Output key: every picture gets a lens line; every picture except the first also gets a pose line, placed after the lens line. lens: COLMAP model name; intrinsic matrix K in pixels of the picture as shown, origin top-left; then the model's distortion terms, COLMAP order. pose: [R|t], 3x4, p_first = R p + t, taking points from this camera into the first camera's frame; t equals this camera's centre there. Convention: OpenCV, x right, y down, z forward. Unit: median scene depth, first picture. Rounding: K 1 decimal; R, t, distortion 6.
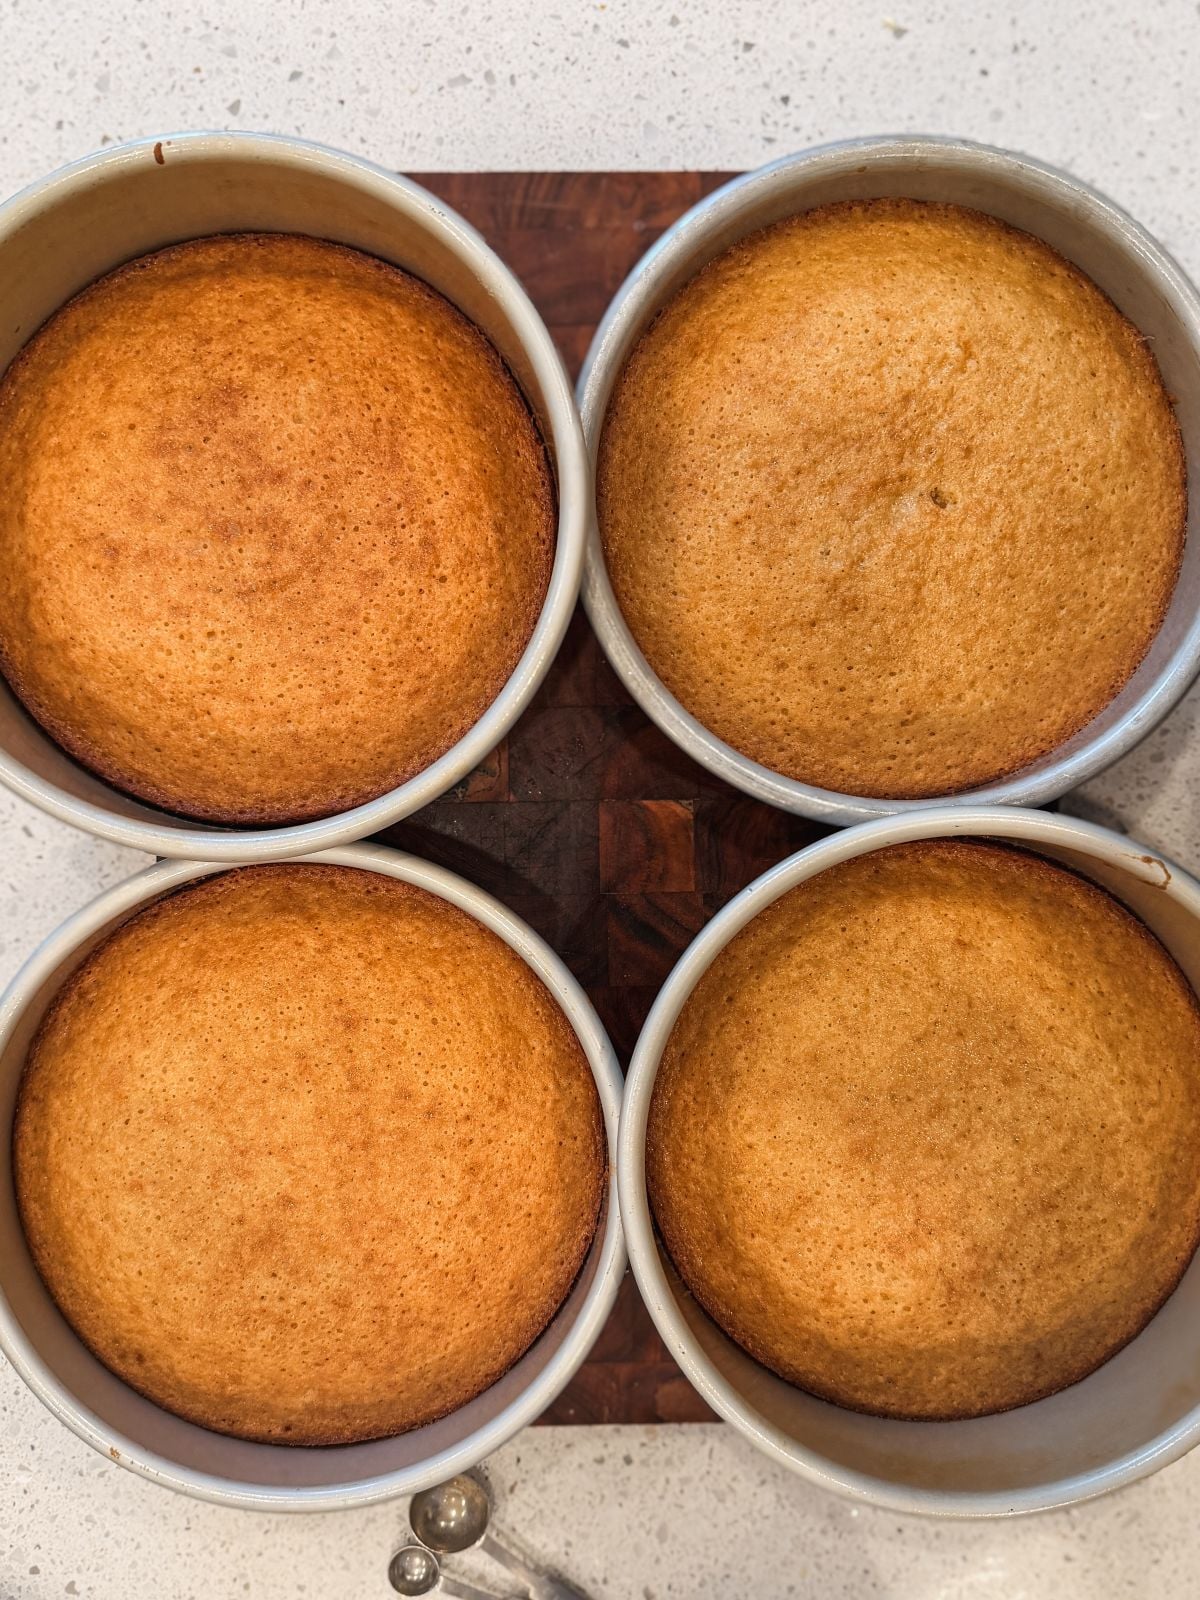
lens RADIAL K [[661.3, 0, 589.1], [0, 661.3, 793.4], [0, 0, 1]] dist [-0.009474, 0.000233]
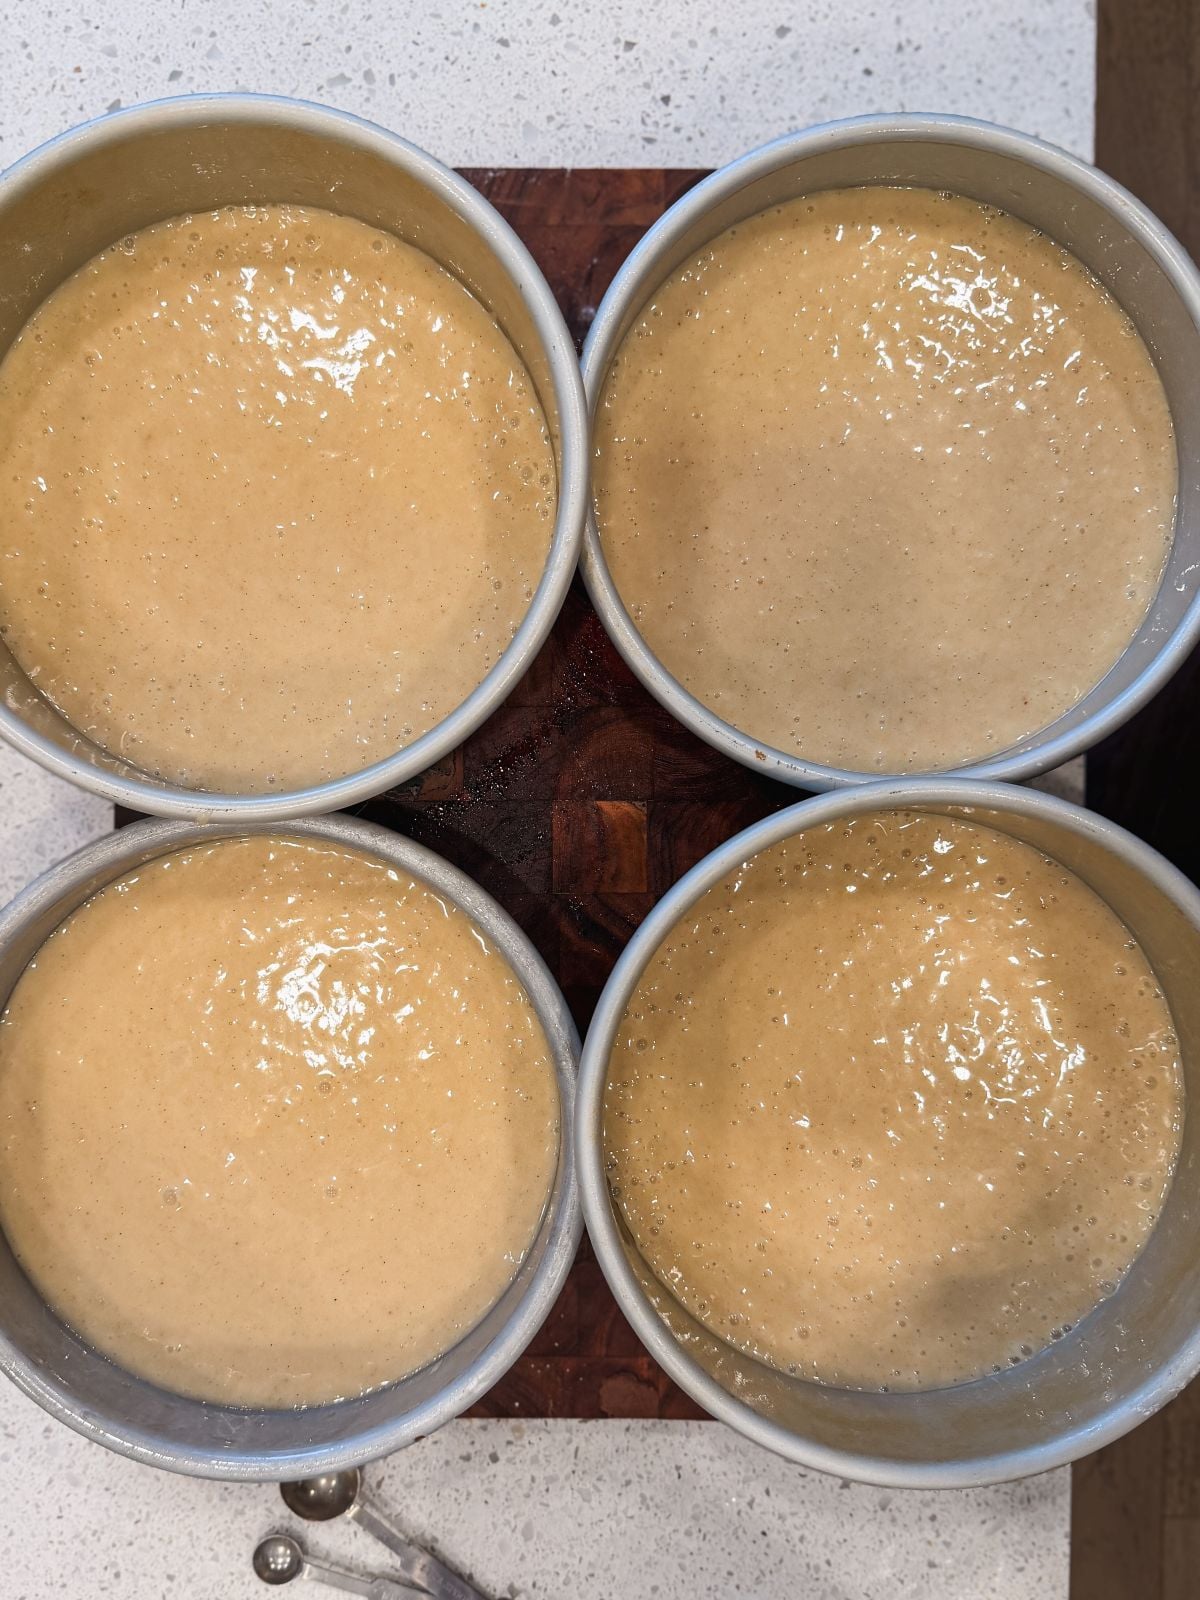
lens RADIAL K [[661.3, 0, 605.7], [0, 661.3, 794.8], [0, 0, 1]] dist [-0.009474, 0.000233]
pose [[0.999932, 0.010302, -0.005470, 0.225420], [-0.010270, 0.999930, 0.005822, -0.010092], [0.005530, -0.005765, 0.999968, -0.000223]]
